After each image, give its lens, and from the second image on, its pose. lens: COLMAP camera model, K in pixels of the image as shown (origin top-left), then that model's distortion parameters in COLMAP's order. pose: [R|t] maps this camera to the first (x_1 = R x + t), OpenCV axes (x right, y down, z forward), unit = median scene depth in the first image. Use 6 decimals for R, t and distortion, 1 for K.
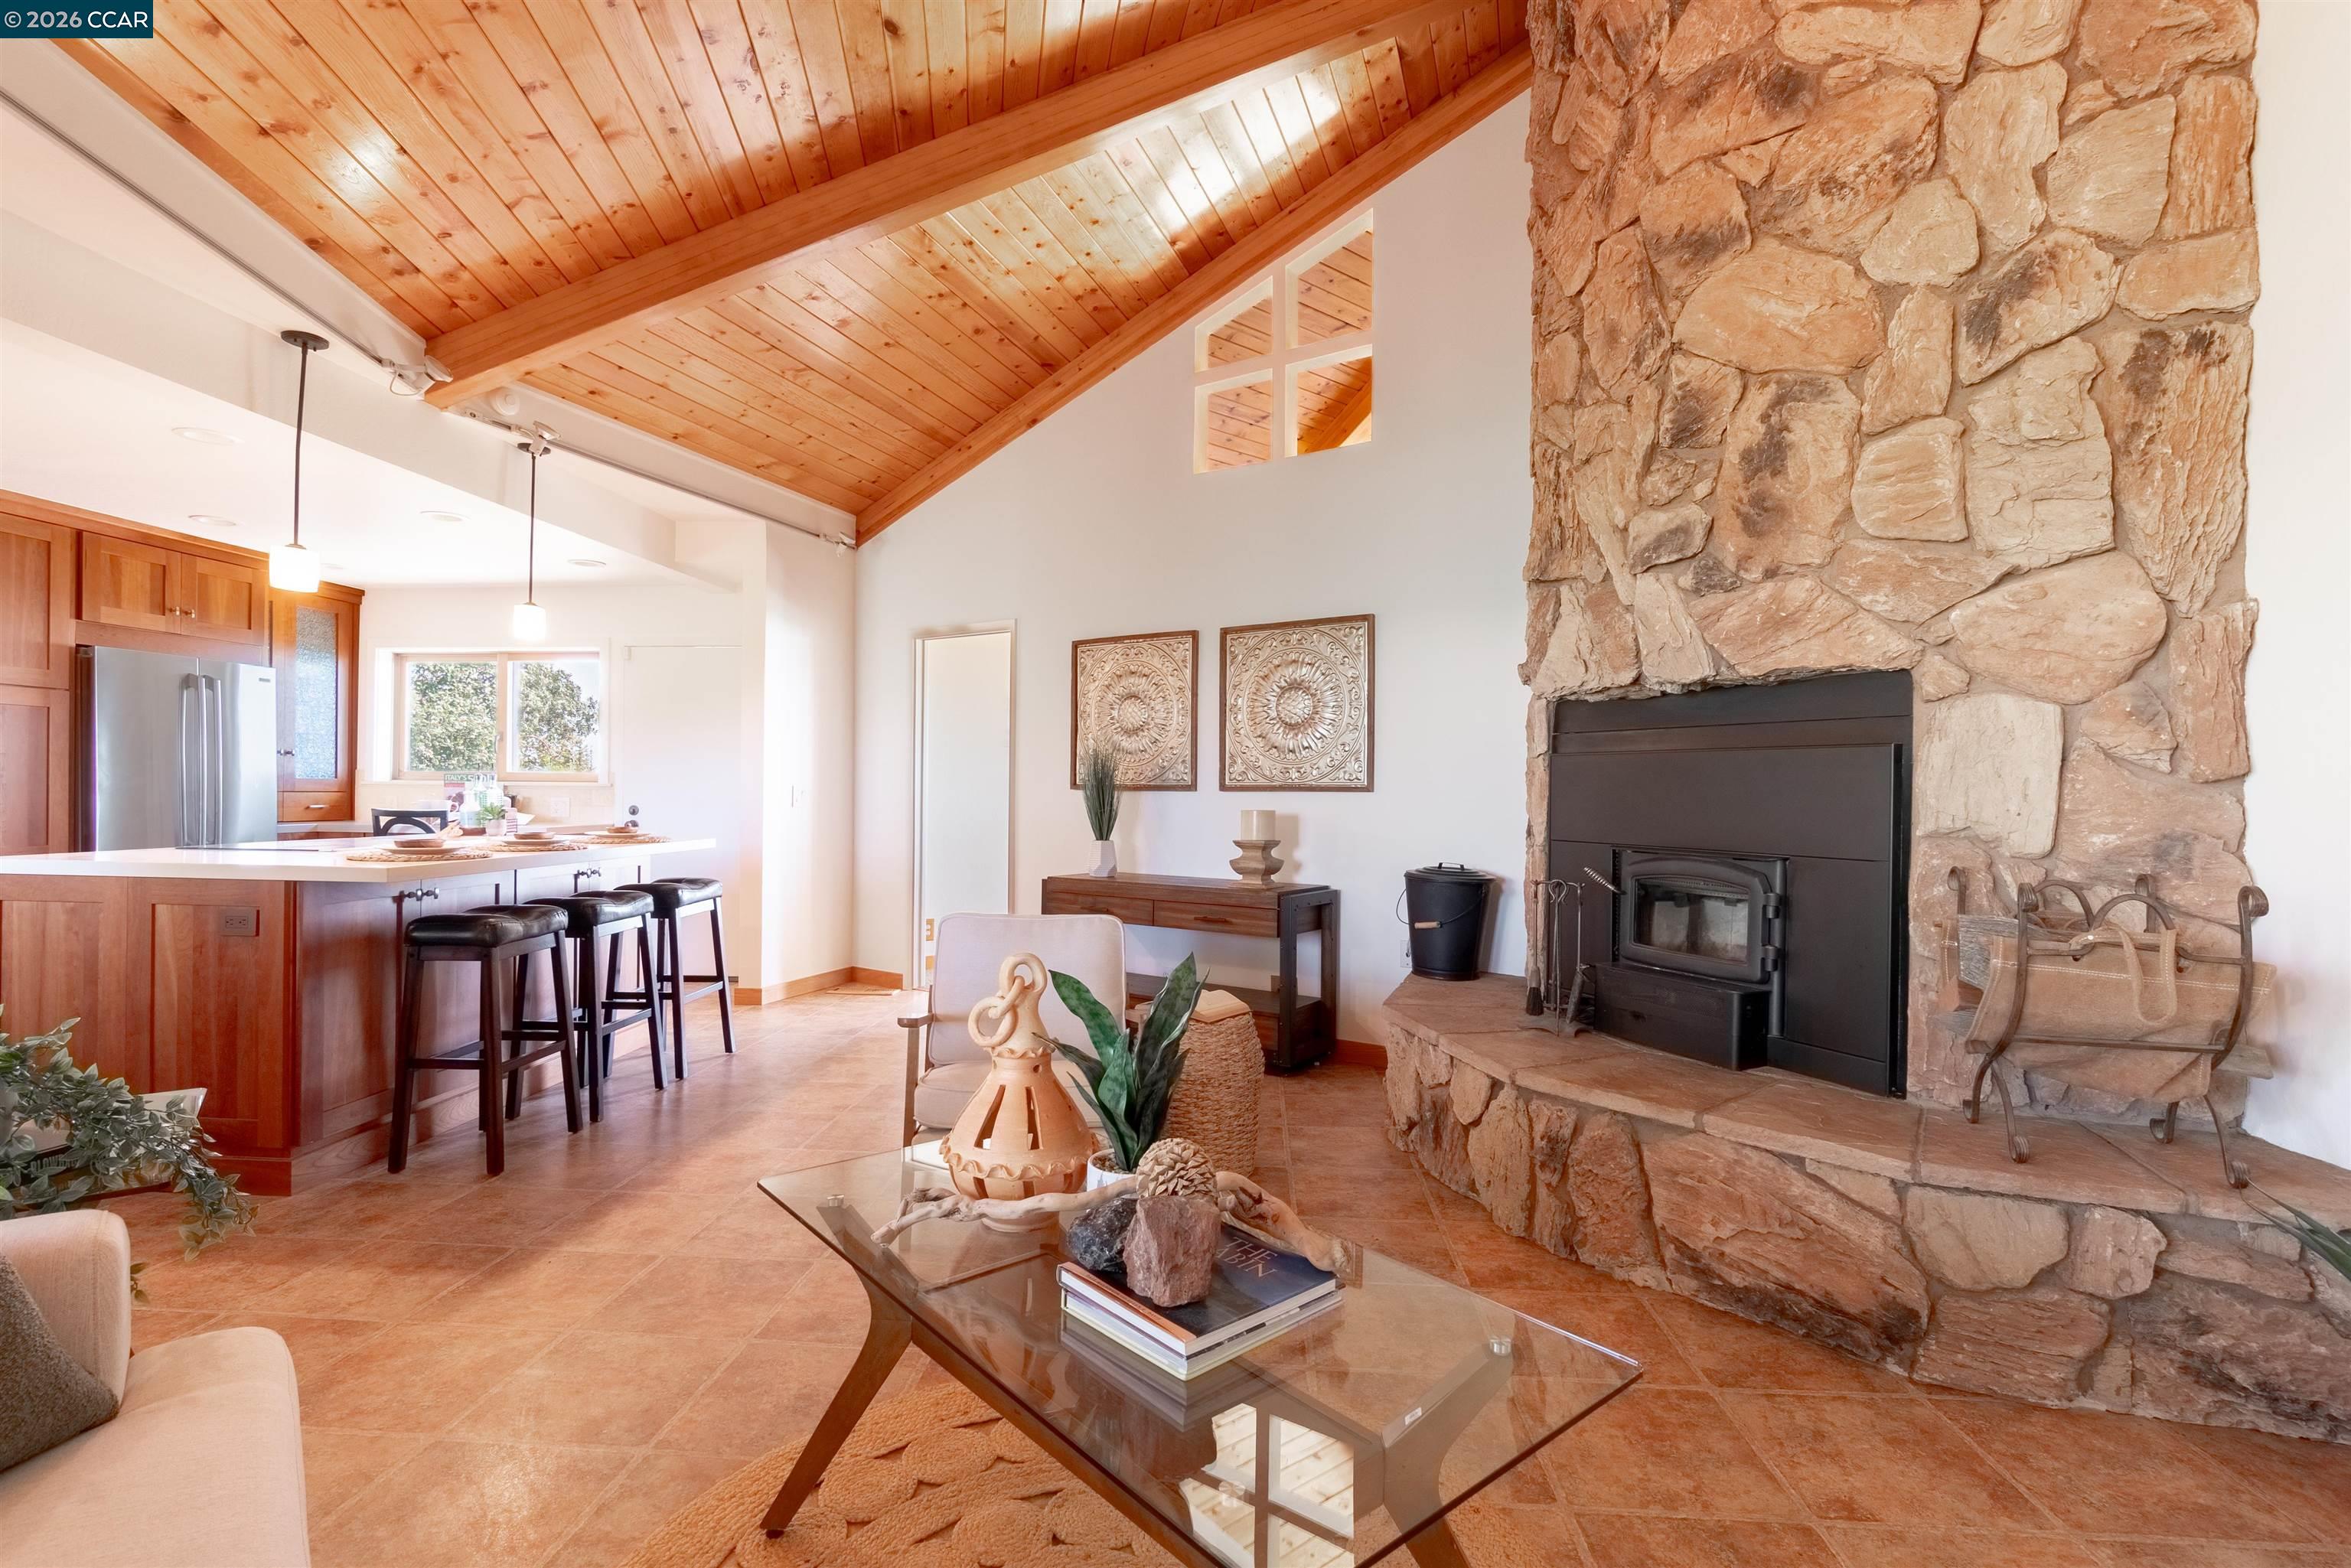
lens RADIAL K [[1078.3, 0, 1162.6], [0, 1078.3, 793.3], [0, 0, 1]] dist [-0.014809, -0.000285]
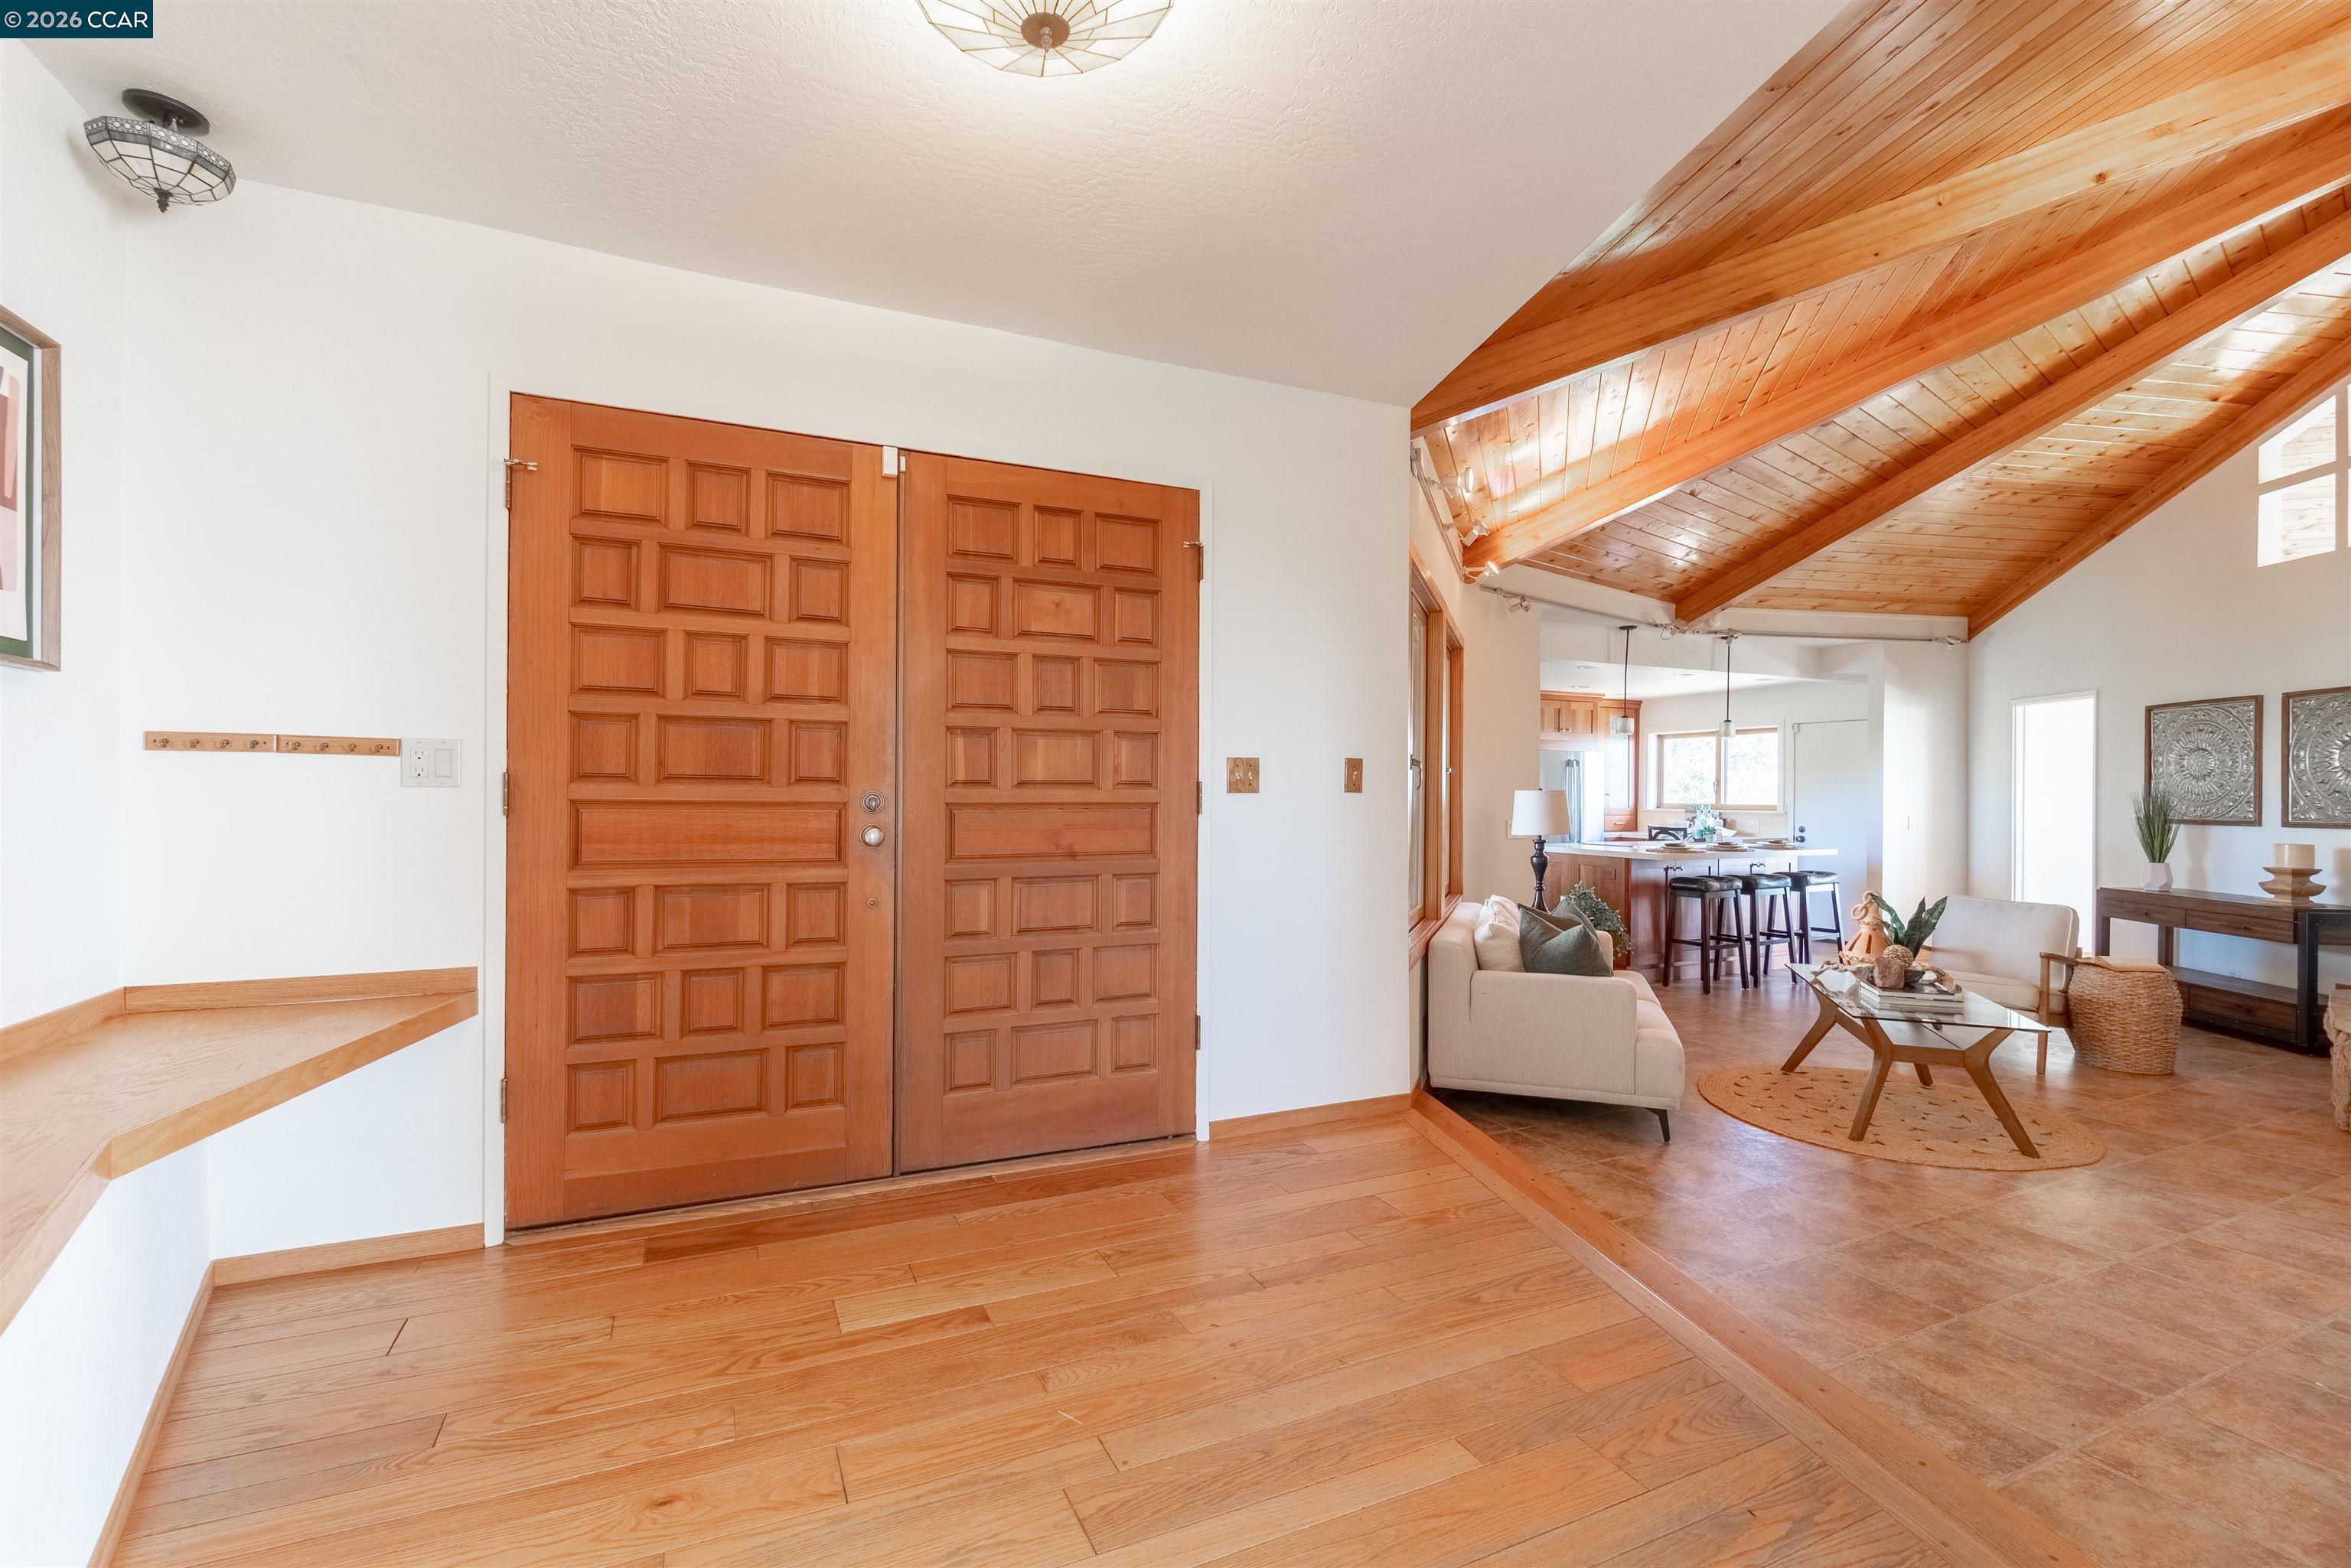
lens RADIAL K [[1044.6, 0, 1164.5], [0, 1044.6, 790.2], [0, 0, 1]] dist [0.000818, 0.000001]
pose [[0.495240, -0.007860, -0.868721, 0.517811], [-0.004070, 0.999927, -0.011368, -0.029011], [0.868747, 0.009166, 0.495172, -0.773962]]
